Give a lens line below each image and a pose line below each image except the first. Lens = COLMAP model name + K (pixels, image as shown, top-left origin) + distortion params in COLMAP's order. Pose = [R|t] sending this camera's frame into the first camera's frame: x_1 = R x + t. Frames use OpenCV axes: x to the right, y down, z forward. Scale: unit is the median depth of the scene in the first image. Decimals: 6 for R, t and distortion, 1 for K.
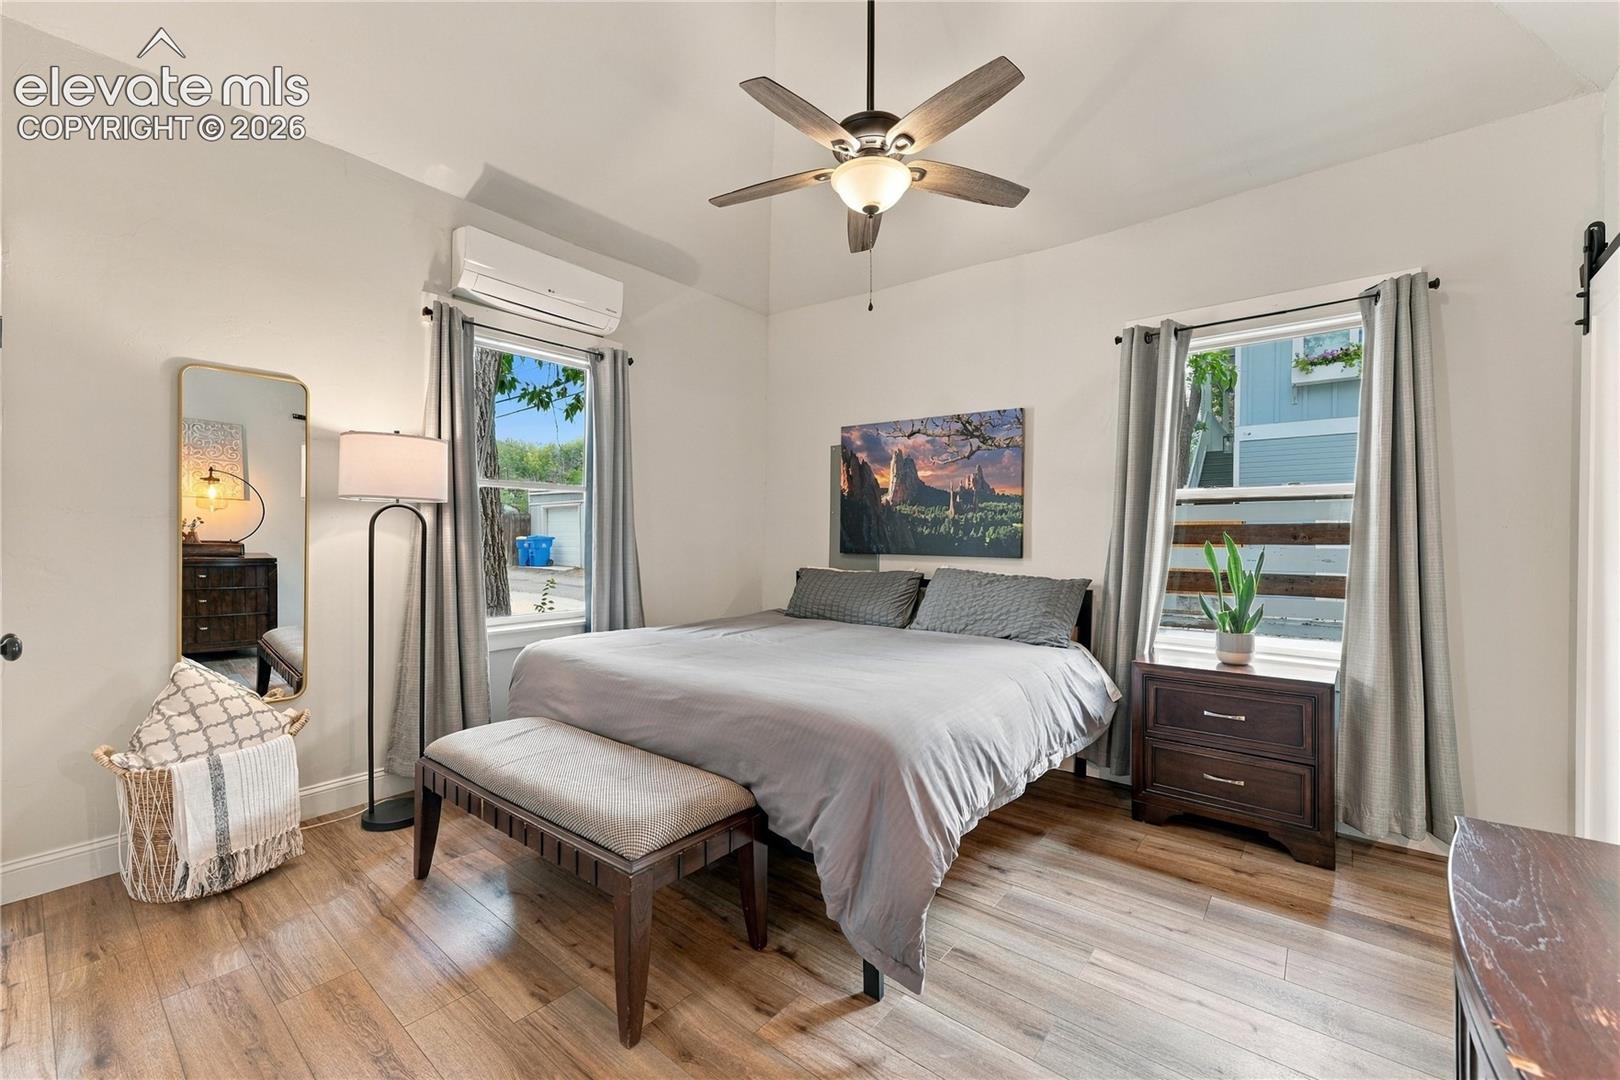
lens RADIAL K [[671.0, 0, 810.0], [0, 671.0, 540.0], [0, 0, 1]] dist [-0.014130, 0.000262]
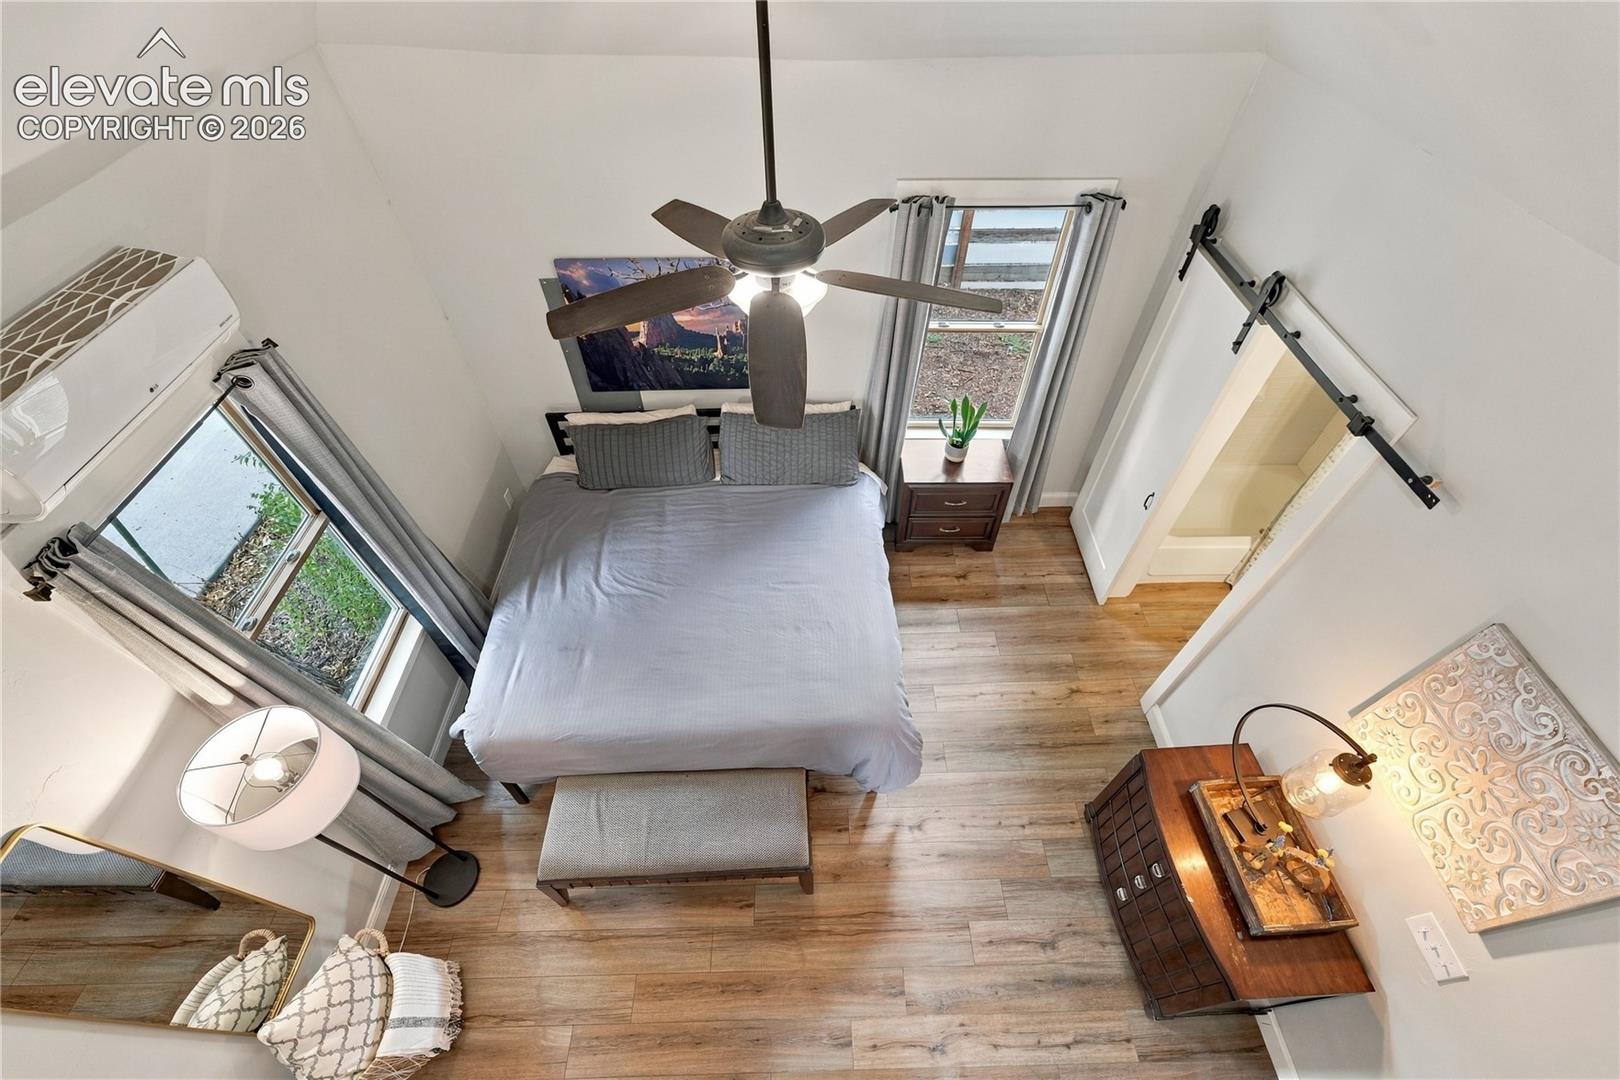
lens RADIAL K [[671.0, 0, 810.0], [0, 671.0, 540.0], [0, 0, 1]] dist [-0.014130, 0.000262]
pose [[0.753212, -0.519086, 0.404007, -0.337778], [-0.000323, 0.613908, 0.789378, -0.955941], [-0.657778, -0.594699, 0.462235, 0.430041]]
